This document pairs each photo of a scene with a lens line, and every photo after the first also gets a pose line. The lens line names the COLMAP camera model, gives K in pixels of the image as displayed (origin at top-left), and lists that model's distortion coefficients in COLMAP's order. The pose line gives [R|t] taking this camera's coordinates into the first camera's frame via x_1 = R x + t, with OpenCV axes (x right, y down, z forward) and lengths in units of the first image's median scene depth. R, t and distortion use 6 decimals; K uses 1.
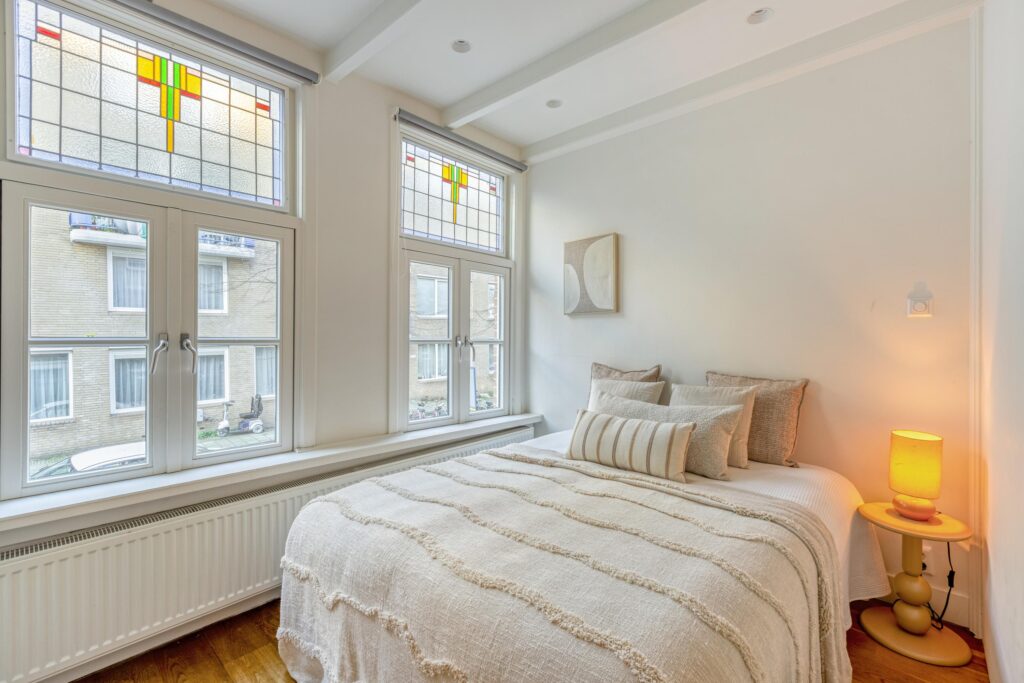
lens RADIAL K [[463.1, 0, 520.7], [0, 463.1, 336.1], [0, 0, 1]] dist [-0.000749, -0.000106]
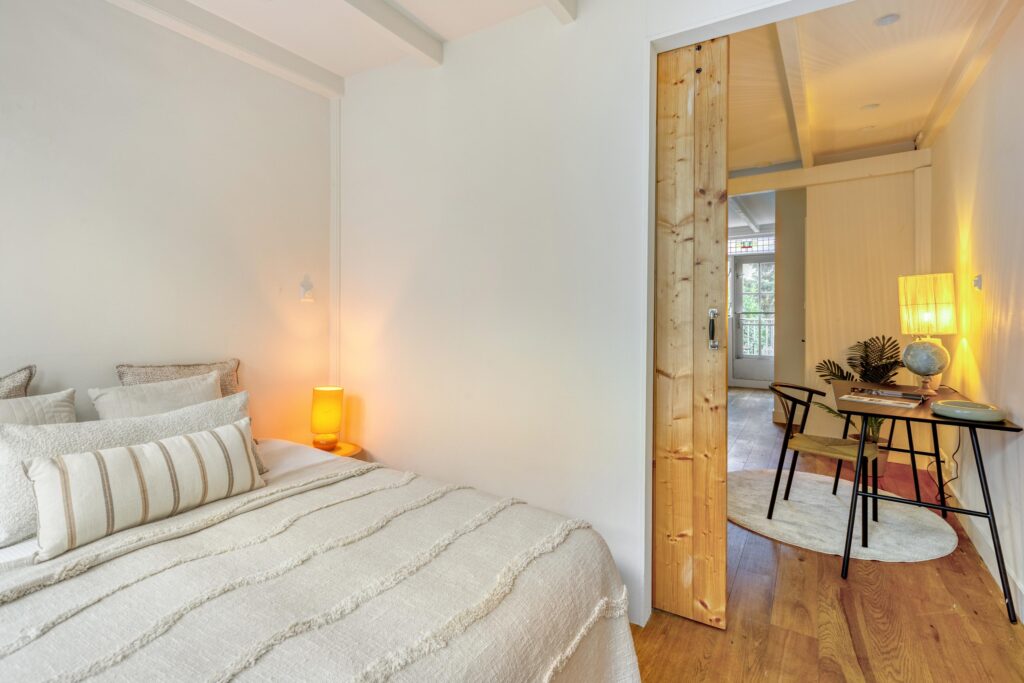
lens RADIAL K [[463.1, 0, 520.7], [0, 463.1, 336.1], [0, 0, 1]] dist [-0.000749, -0.000106]
pose [[-0.180099, -0.045620, 0.982590, -0.535550], [0.004998, 0.998869, 0.047292, -0.002009], [-0.983636, 0.013428, -0.179667, 0.635912]]
